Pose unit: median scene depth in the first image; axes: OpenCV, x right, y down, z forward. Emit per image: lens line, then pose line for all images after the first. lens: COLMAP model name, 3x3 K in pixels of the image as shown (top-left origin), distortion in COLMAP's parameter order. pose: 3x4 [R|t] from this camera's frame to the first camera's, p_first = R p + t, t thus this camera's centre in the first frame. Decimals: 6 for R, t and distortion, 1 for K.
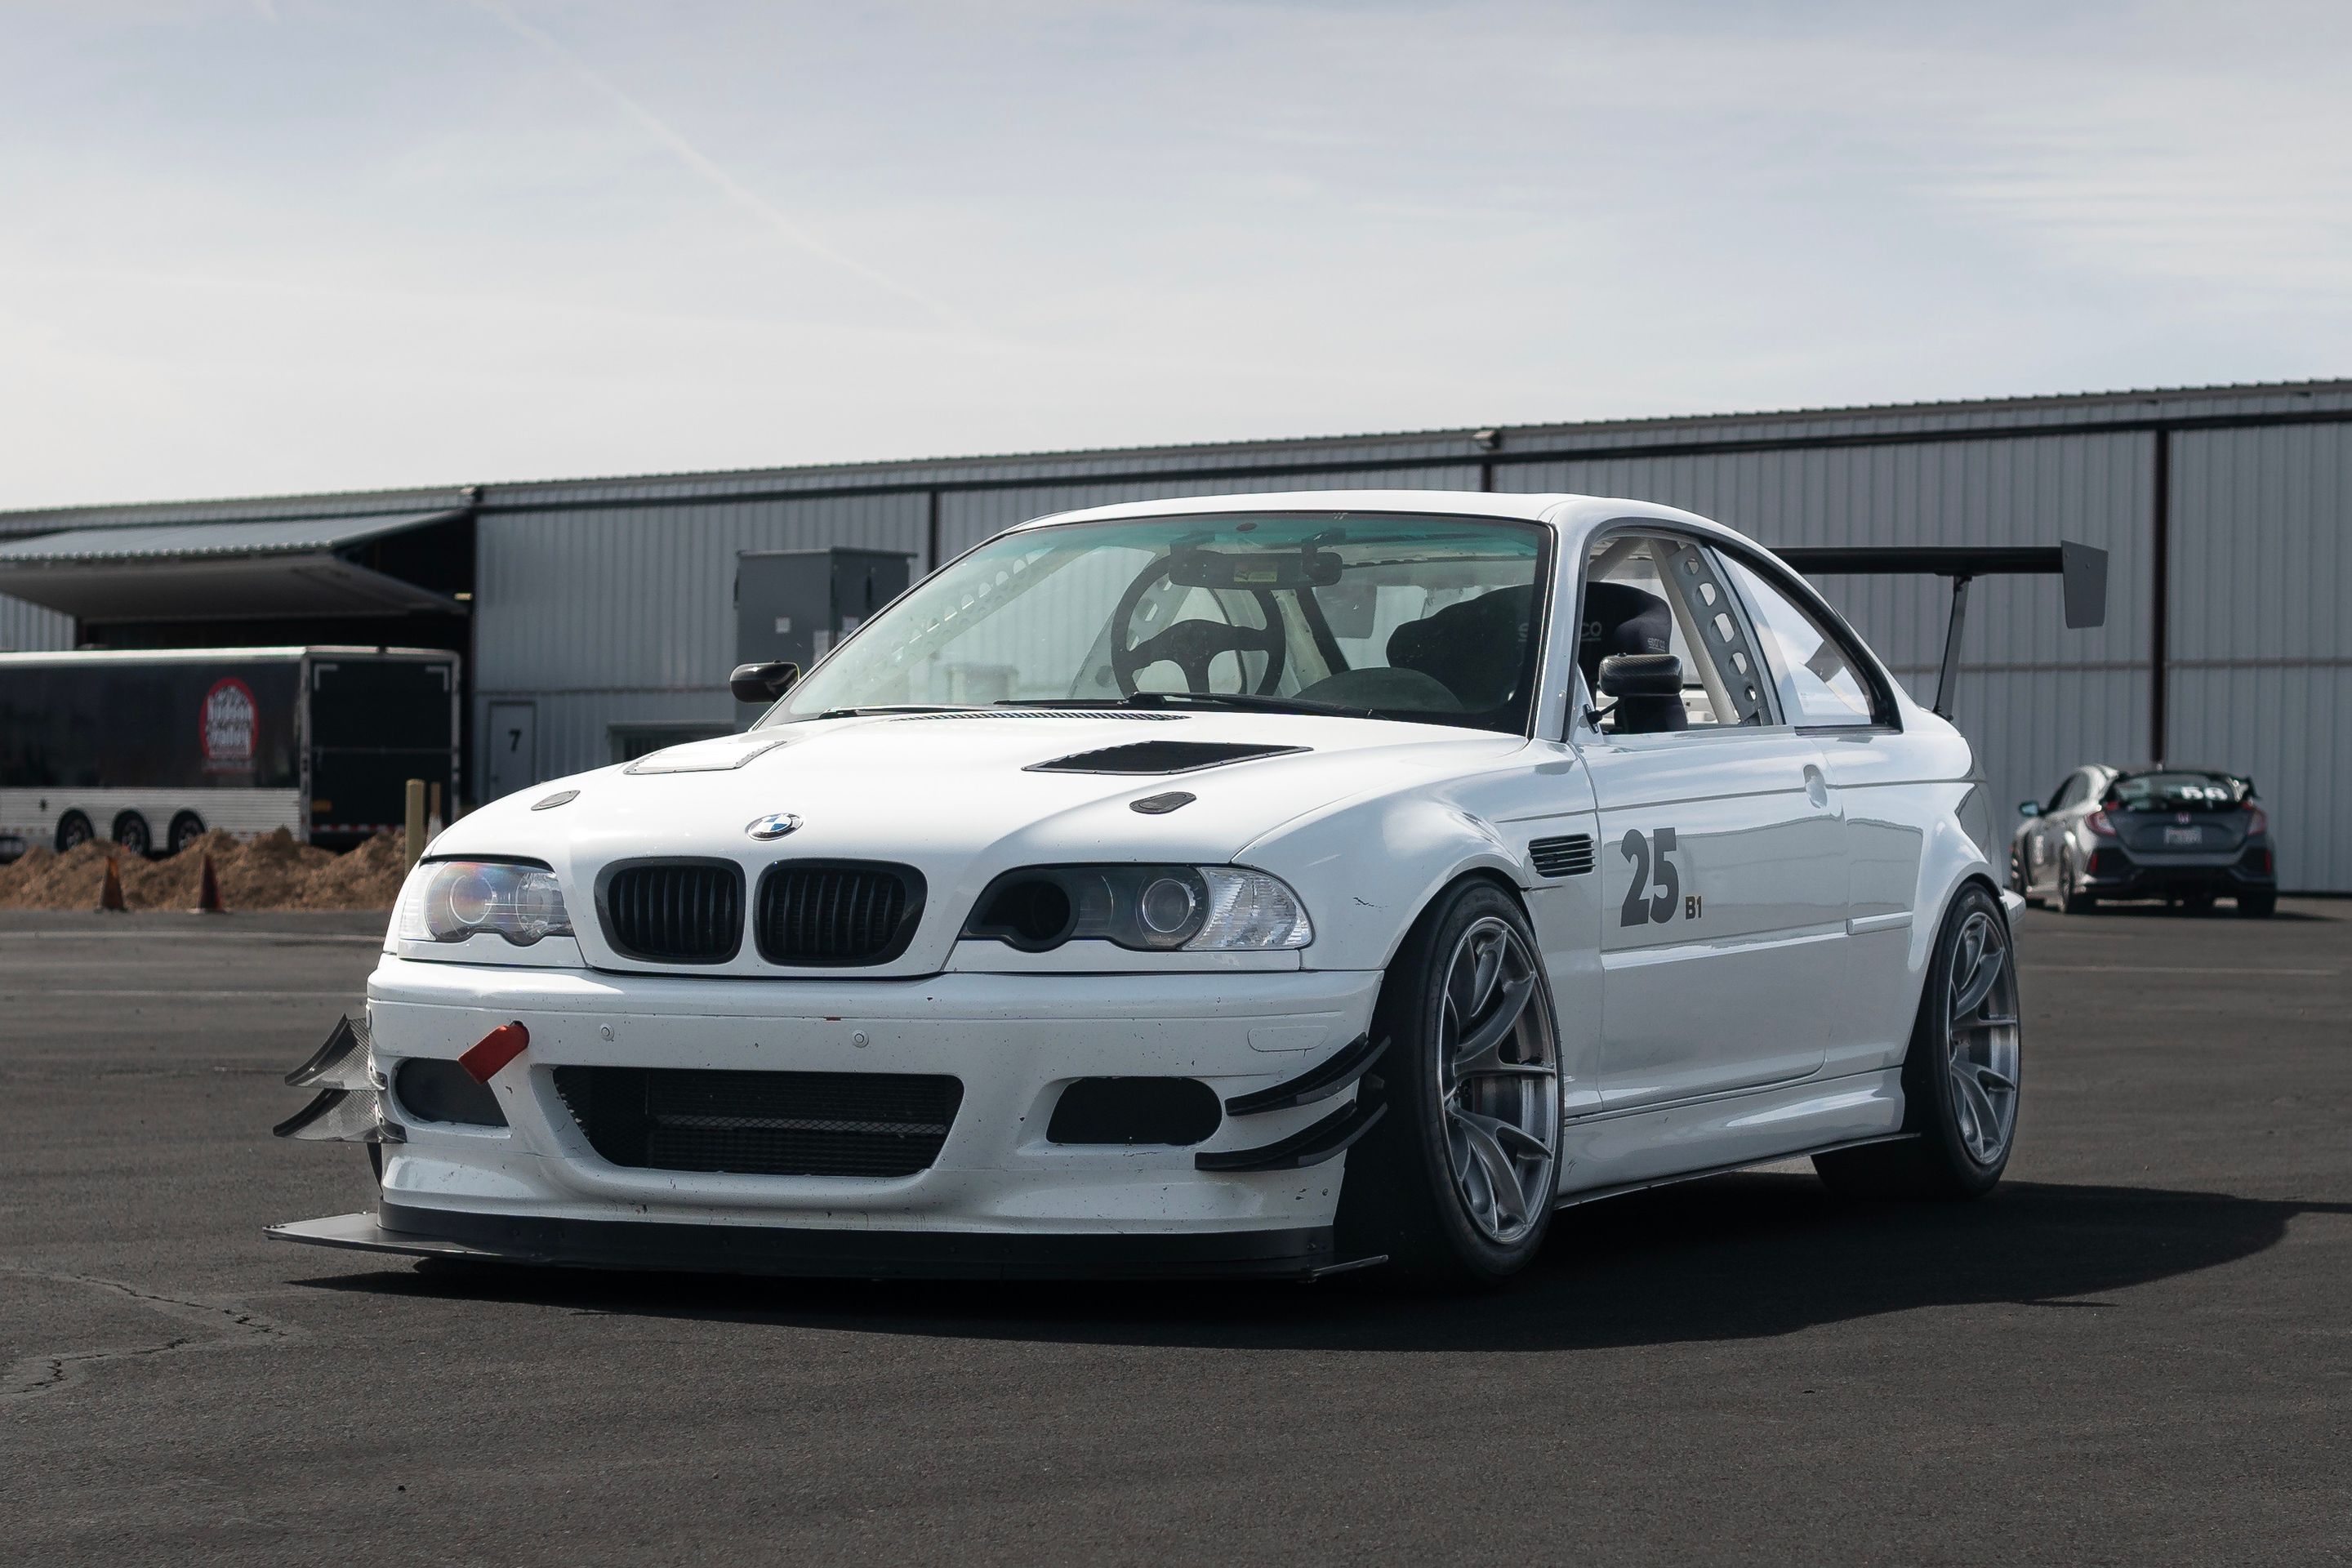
lens RADIAL K [[5523.6, 0, 1181.1], [0, 5523.6, 787.8], [0, 0, 1]] dist [0.010496, 0.000000]
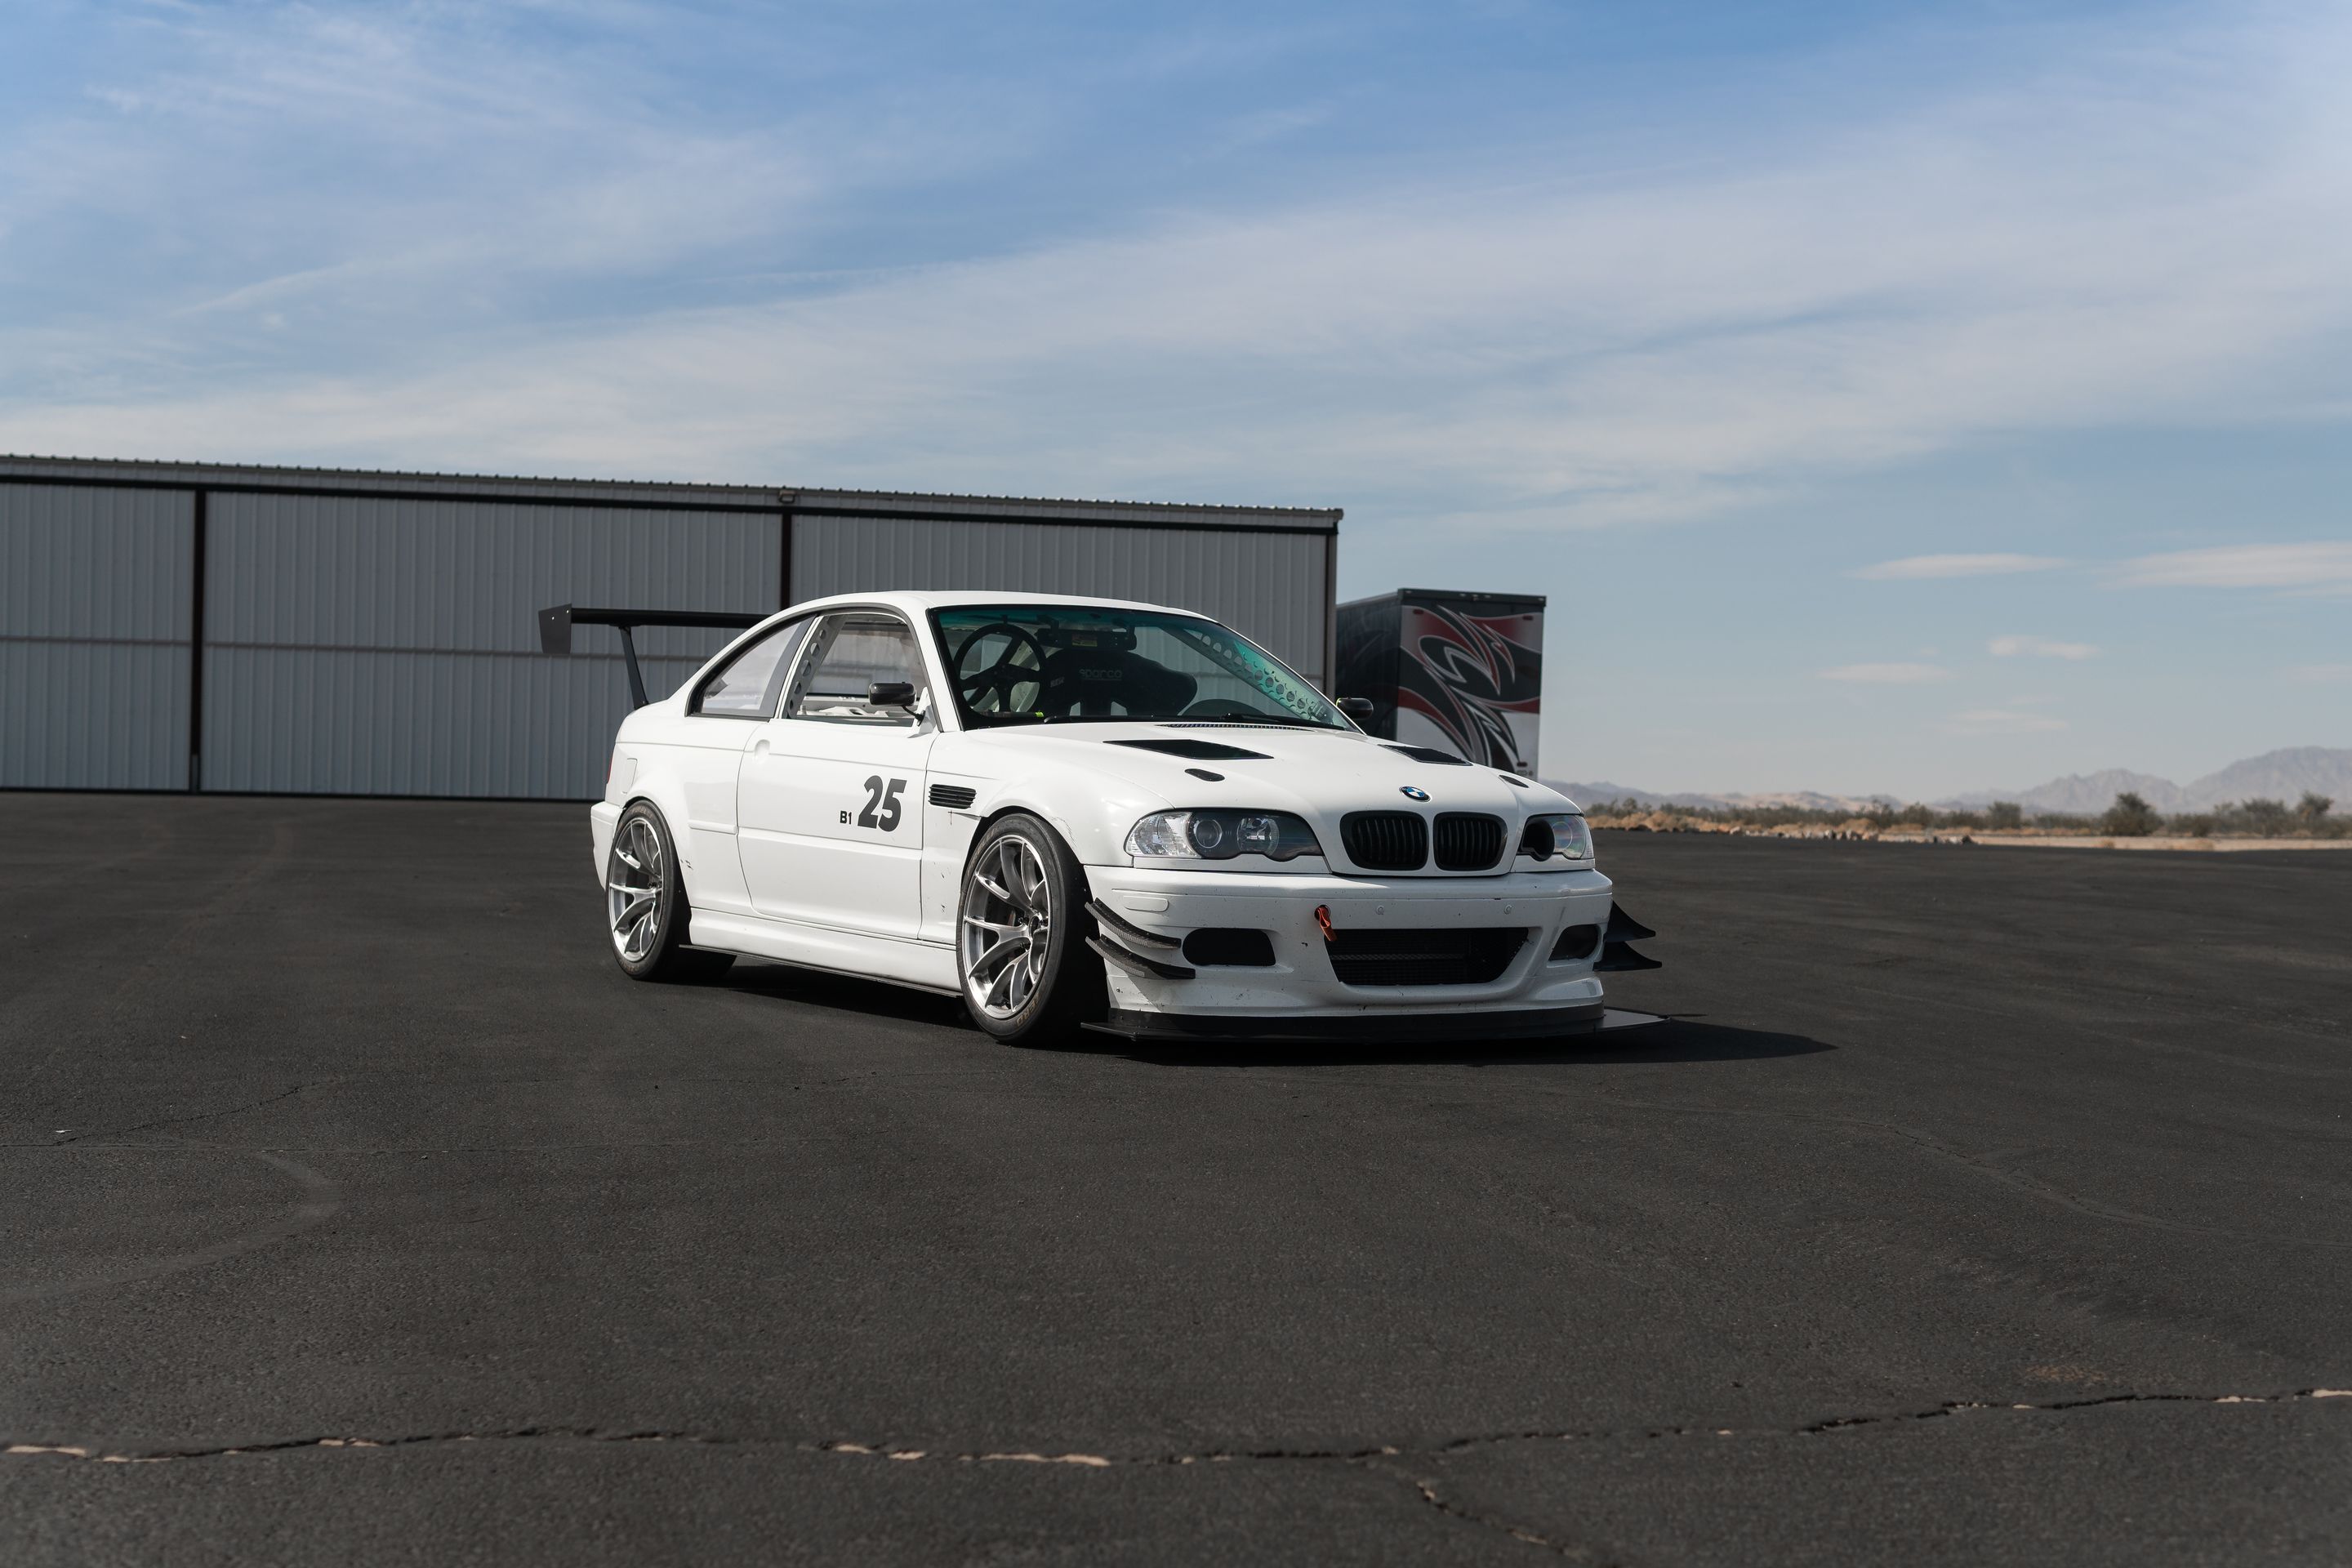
lens RADIAL K [[3056.5, 0, 1183.4], [0, 3056.5, 787.7], [0, 0, 1]] dist [0.055306, 0.000000]
pose [[0.573466, 0.003218, 0.819223, -0.864585], [-0.024491, 0.999613, 0.013218, -0.005868], [-0.818863, -0.027644, 0.573323, 0.447650]]
